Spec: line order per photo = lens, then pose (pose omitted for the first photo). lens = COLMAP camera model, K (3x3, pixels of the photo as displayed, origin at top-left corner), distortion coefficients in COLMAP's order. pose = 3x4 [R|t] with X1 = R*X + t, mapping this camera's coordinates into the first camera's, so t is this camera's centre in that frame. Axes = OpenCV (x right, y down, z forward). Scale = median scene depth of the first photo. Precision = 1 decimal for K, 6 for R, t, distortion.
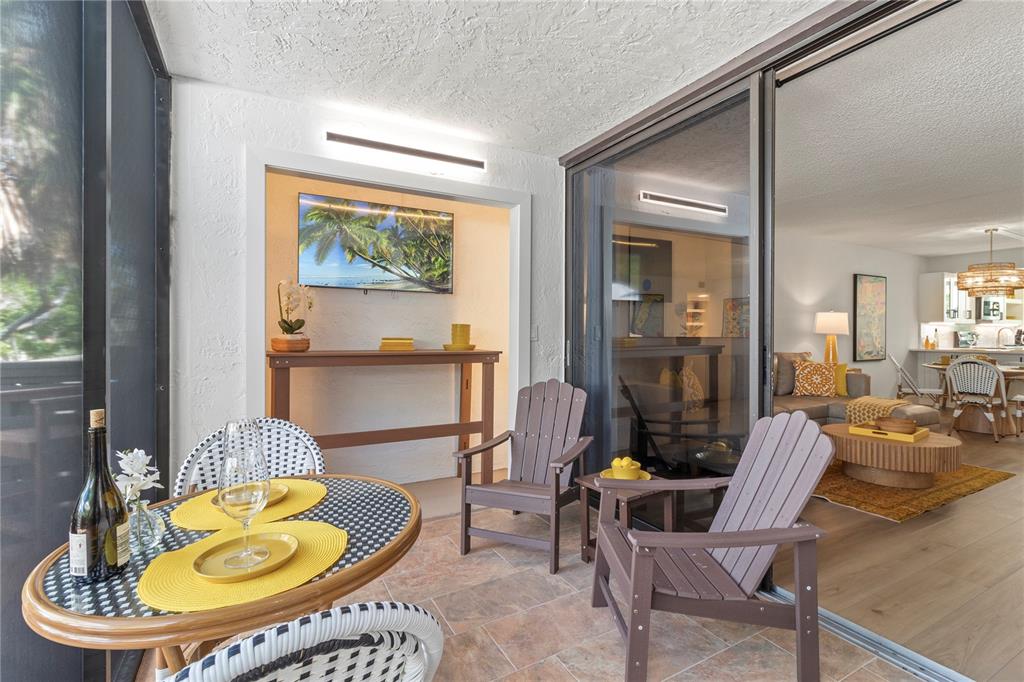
lens RADIAL K [[480.0, 0, 522.0], [0, 480.0, 331.5], [0, 0, 1]] dist [0.003106, 0.000330]
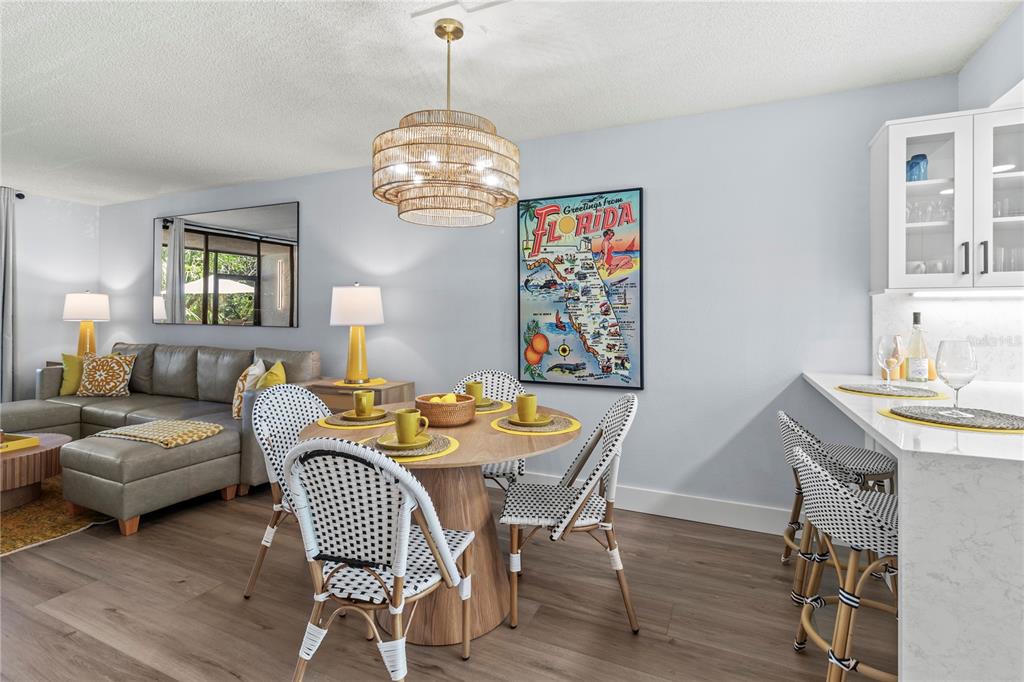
lens RADIAL K [[489.7, 0, 514.8], [0, 489.7, 314.7], [0, 0, 1]] dist [0.000422, 0.000032]
pose [[0.588291, -0.000431, -0.808649, 1.212179], [-0.003009, 0.999992, -0.002723, -0.004305], [0.808643, 0.004035, 0.588285, 0.786008]]
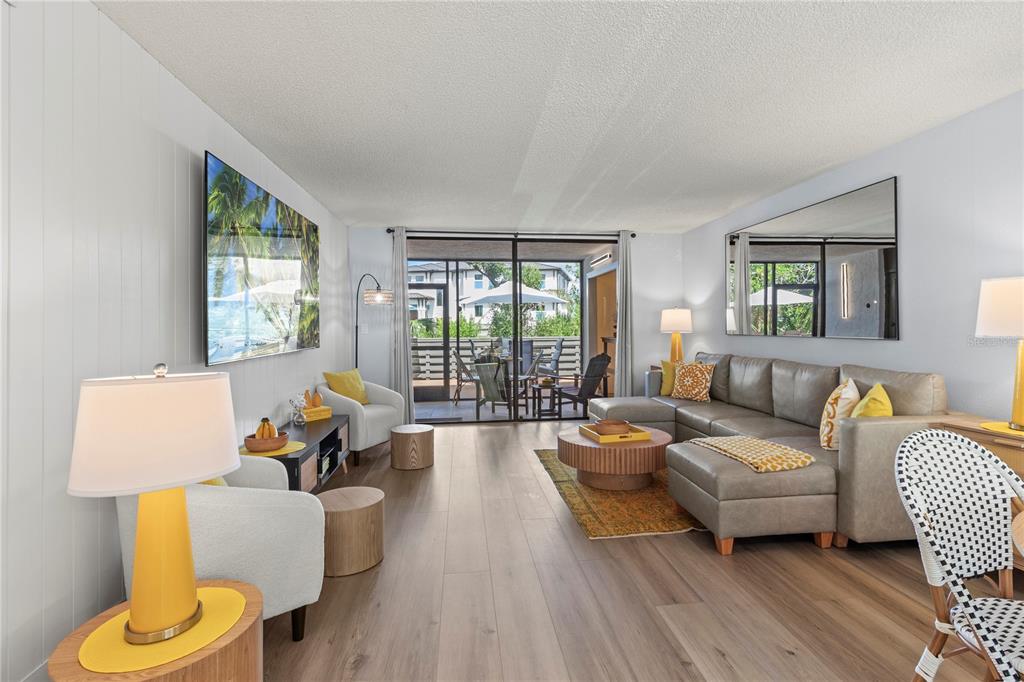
lens RADIAL K [[476.4, 0, 525.4], [0, 476.4, 328.1], [0, 0, 1]] dist [0.000428, 0.000195]
pose [[-0.371594, 0.002994, -0.928390, 1.101240], [0.011863, 0.999928, -0.001524, -0.004706], [0.928320, -0.011580, -0.371603, 0.761340]]
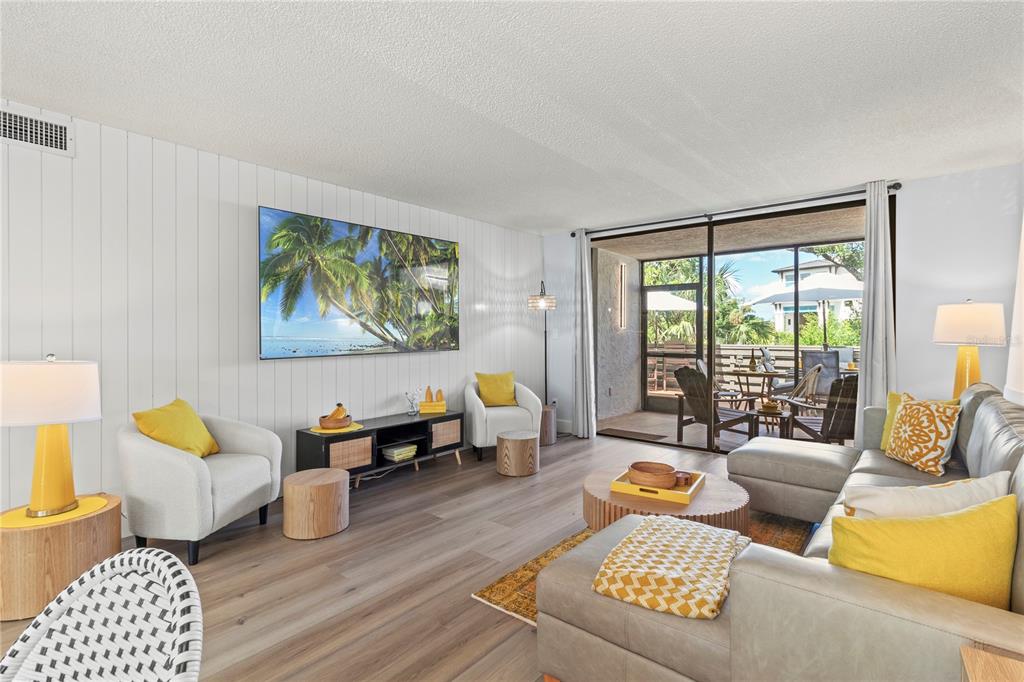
lens RADIAL K [[483.9, 0, 526.7], [0, 483.9, 335.7], [0, 0, 1]] dist [-0.001436, -0.000208]
pose [[-0.927592, 0.000528, -0.373595, 0.764813], [0.000546, 1.000000, 0.000059, -0.004900], [0.373595, -0.000149, -0.927592, 1.004821]]
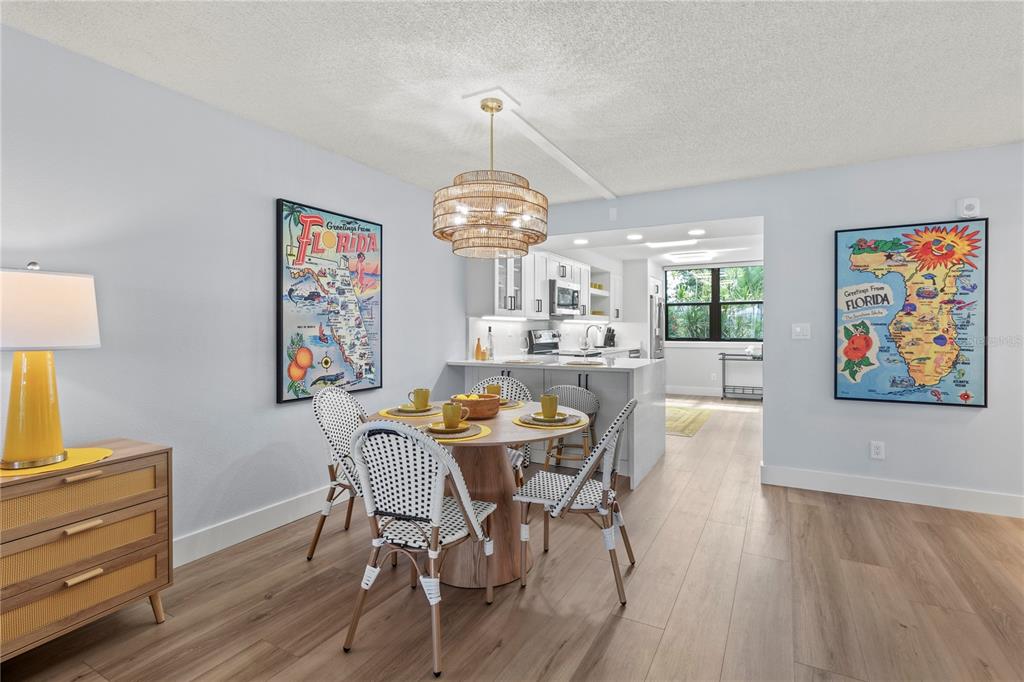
lens RADIAL K [[479.4, 0, 525.9], [0, 479.4, 327.1], [0, 0, 1]] dist [0.002892, 0.000726]
pose [[0.845185, 0.001865, 0.534471, 0.723384], [-0.001610, 0.999998, -0.000944, -0.006119], [-0.534472, -0.000063, 0.845186, 0.578977]]
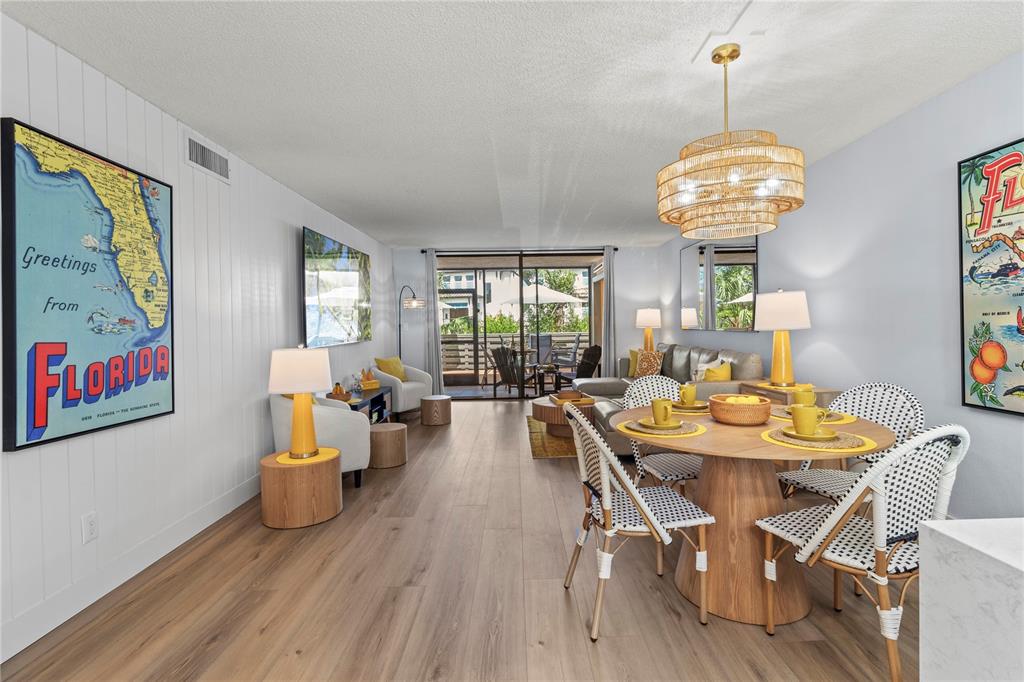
lens RADIAL K [[478.4, 0, 526.2], [0, 478.4, 332.2], [0, 0, 1]] dist [0.000575, -0.000030]
pose [[-0.470591, 0.021805, -0.882082, 1.295482], [0.020898, 0.999690, 0.013563, -0.004704], [0.882104, -0.012051, -0.470900, 0.978393]]
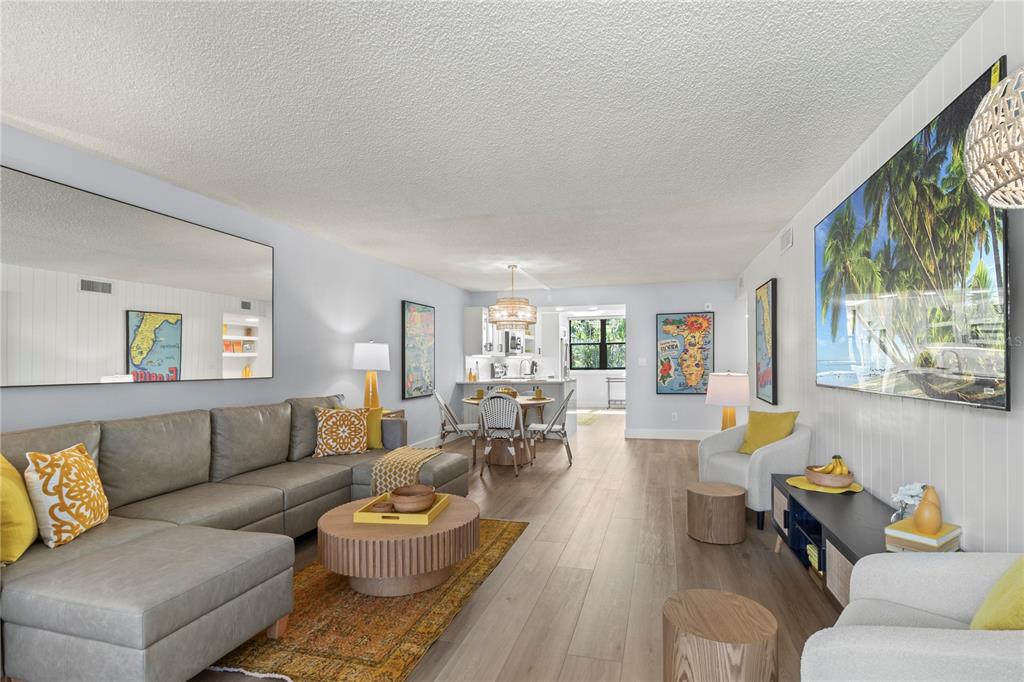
lens RADIAL K [[493.0, 0, 527.7], [0, 493.0, 364.8], [0, 0, 1]] dist [0.000744, 0.000075]
pose [[0.705721, -0.011944, 0.708389, 0.235167], [0.008269, 0.999929, 0.008622, -0.007960], [-0.708442, -0.000227, 0.705769, 0.220511]]
